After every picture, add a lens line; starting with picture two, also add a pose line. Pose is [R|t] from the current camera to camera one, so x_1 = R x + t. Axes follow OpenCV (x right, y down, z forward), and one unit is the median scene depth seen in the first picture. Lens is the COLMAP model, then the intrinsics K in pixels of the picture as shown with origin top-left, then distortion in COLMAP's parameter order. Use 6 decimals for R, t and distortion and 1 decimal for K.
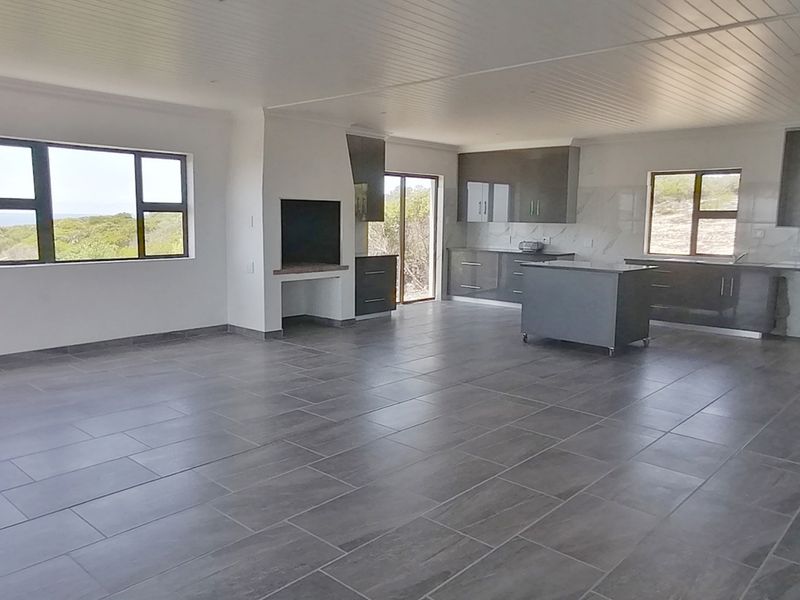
lens RADIAL K [[622.8, 0, 393.7], [0, 622.8, 300.6], [0, 0, 1]] dist [0.026985, 0.005386]
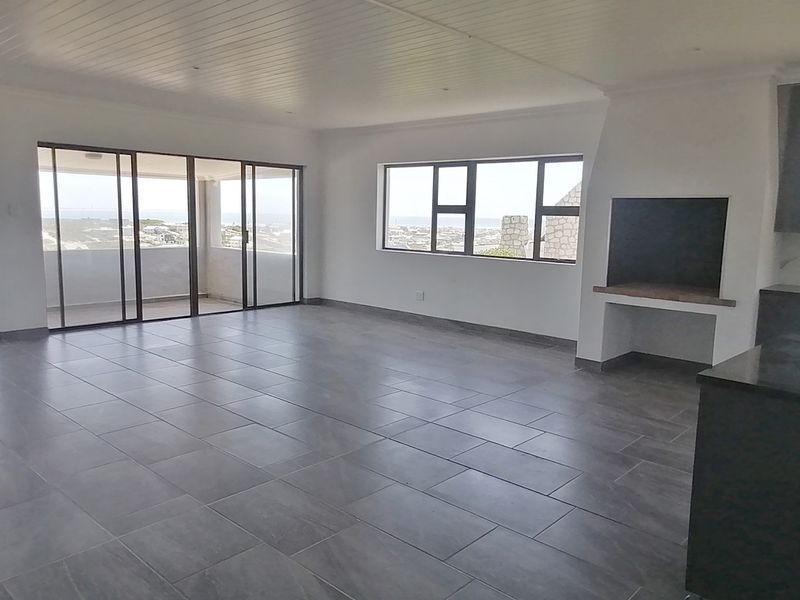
lens RADIAL K [[622.8, 0, 393.7], [0, 622.8, 300.6], [0, 0, 1]] dist [0.026985, 0.005386]
pose [[-0.013267, 0.129430, -0.991500, 0.725098], [-0.156084, 0.979164, 0.129908, -0.110962], [0.987655, 0.156481, 0.007211, 0.860513]]
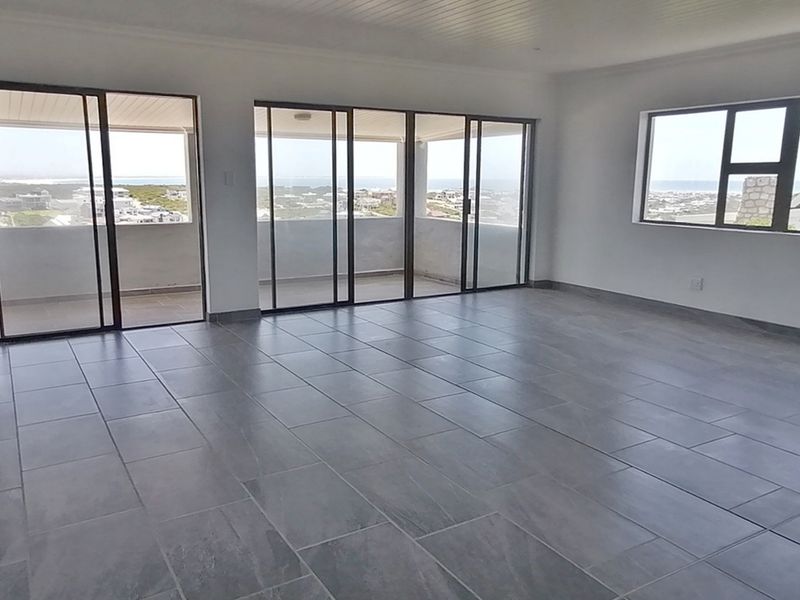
lens RADIAL K [[661.0, 0, 398.1], [0, 661.0, 291.1], [0, 0, 1]] dist [0.040621, 0.007047]
pose [[-0.274004, 0.154358, -0.949260, 0.564851], [-0.142084, 0.969707, 0.198695, -0.091500], [0.951175, 0.189318, -0.243772, 0.726713]]
